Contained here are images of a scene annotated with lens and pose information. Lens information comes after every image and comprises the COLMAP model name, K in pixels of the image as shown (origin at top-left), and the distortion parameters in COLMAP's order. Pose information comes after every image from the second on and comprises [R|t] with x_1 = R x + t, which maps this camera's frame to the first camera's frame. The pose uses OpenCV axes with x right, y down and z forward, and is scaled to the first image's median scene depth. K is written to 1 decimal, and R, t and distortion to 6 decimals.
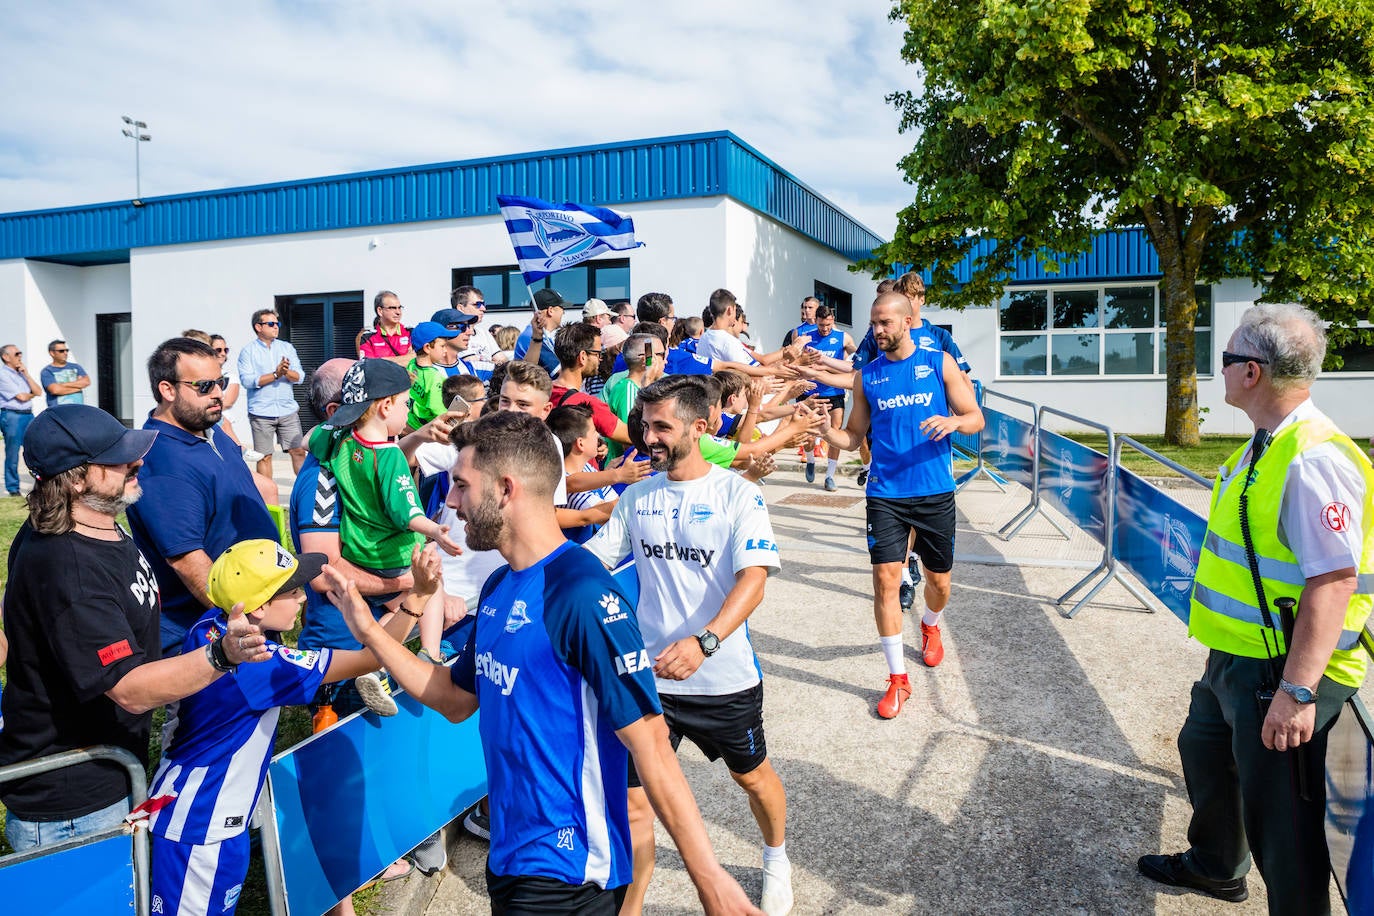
lens RADIAL K [[1080.7, 0, 710.4], [0, 1080.7, 467.2], [0, 0, 1]] dist [-0.065074, 0.062769]
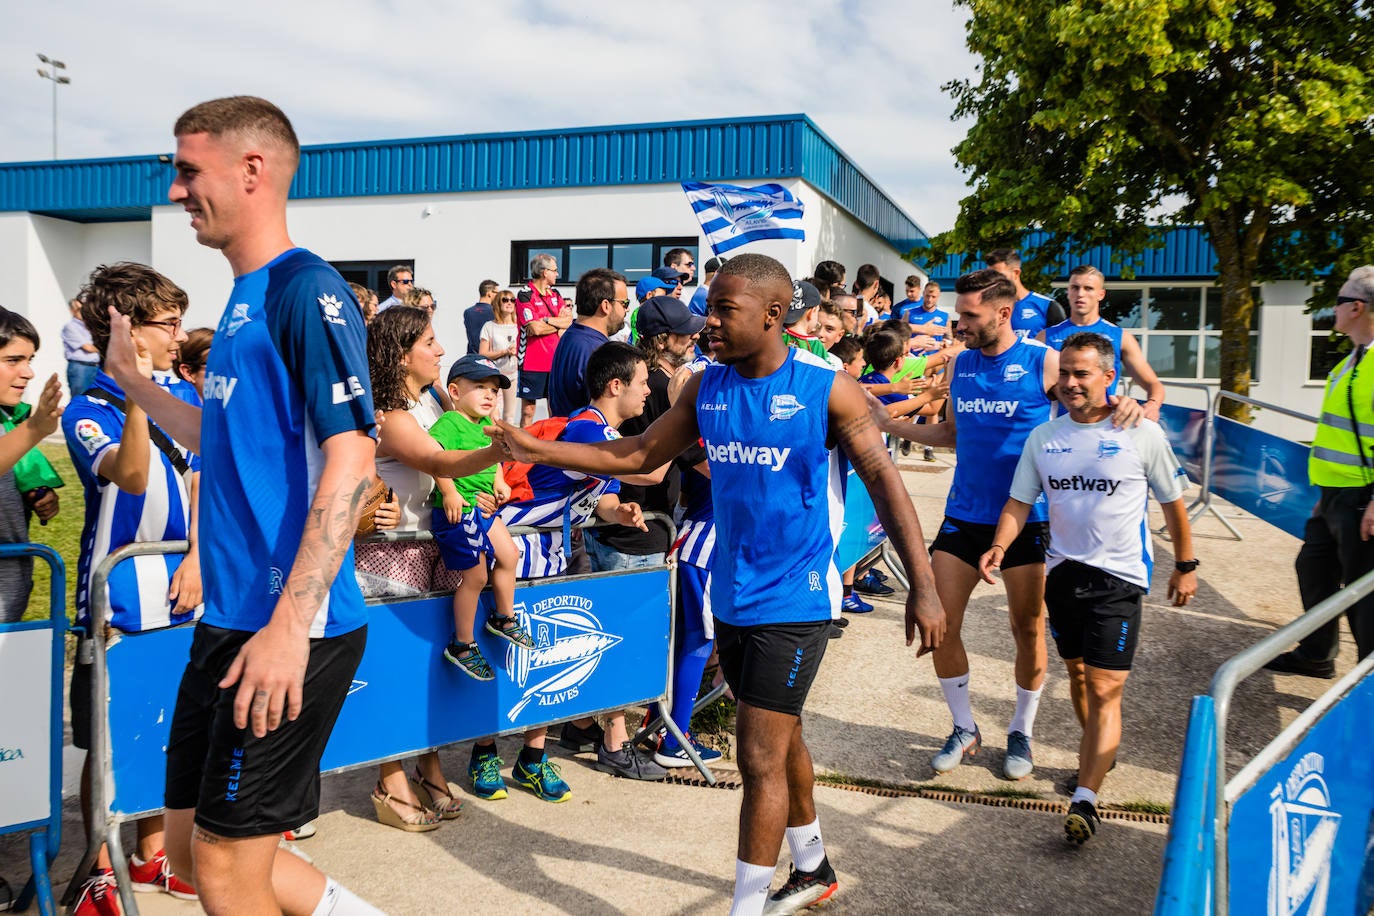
lens RADIAL K [[1264.8, 0, 701.8], [0, 1264.8, 503.3], [0, 0, 1]] dist [-0.006676, 0.000000]
pose [[0.998613, 0.028666, 0.044154, -0.247118], [-0.028994, 0.999556, 0.006807, 0.097678], [-0.043940, -0.008078, 0.999002, -0.382904]]
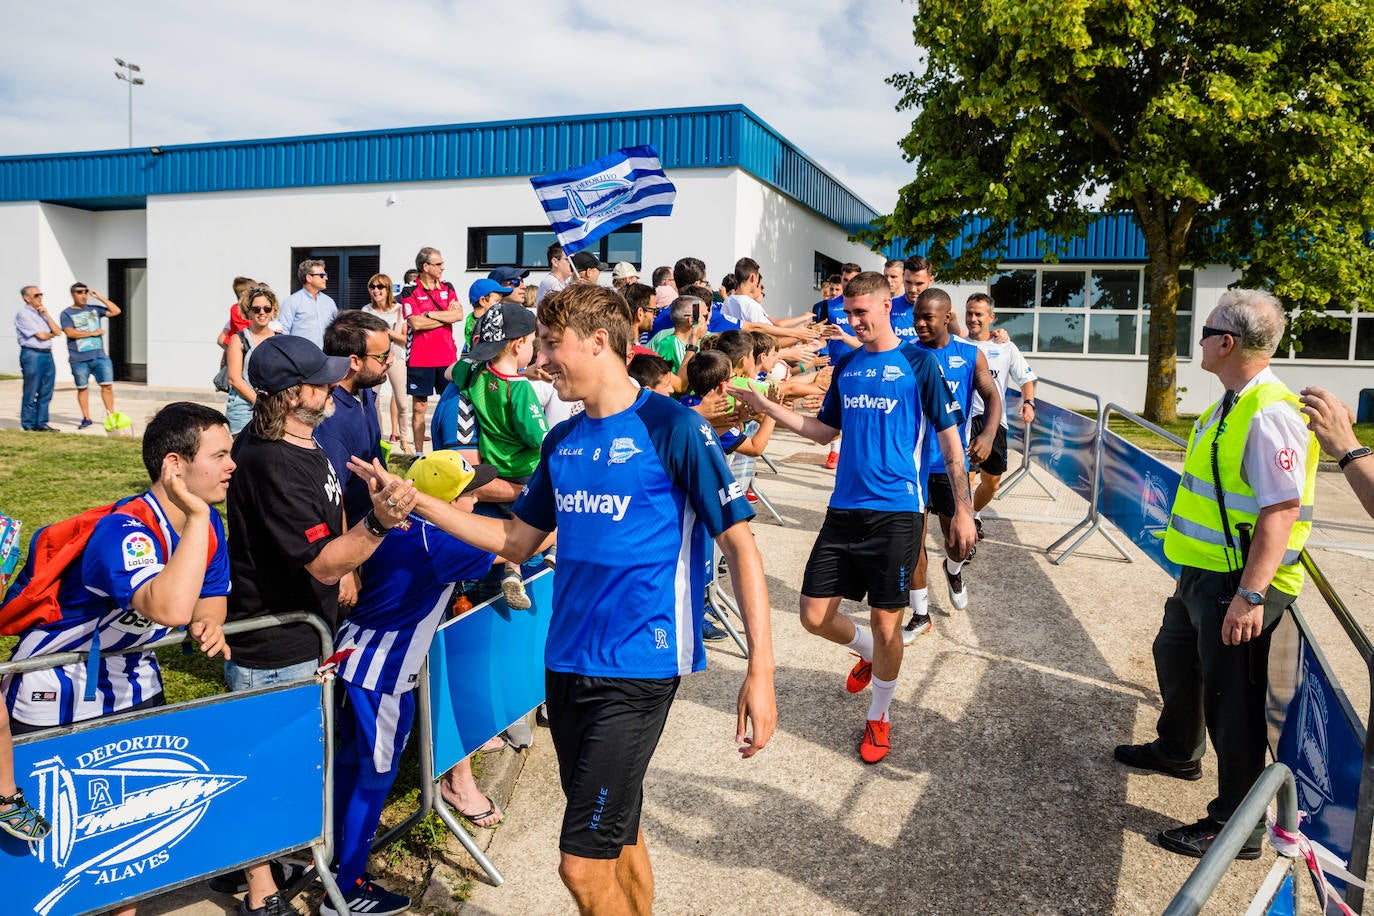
lens RADIAL K [[1080.7, 0, 716.2], [0, 1080.7, 476.2], [0, 0, 1]] dist [-0.065074, 0.062769]
pose [[0.999111, 0.031872, 0.027605, -0.052823], [-0.032901, 0.998749, 0.037649, 0.016936], [-0.026370, -0.038524, 0.998910, -0.105494]]
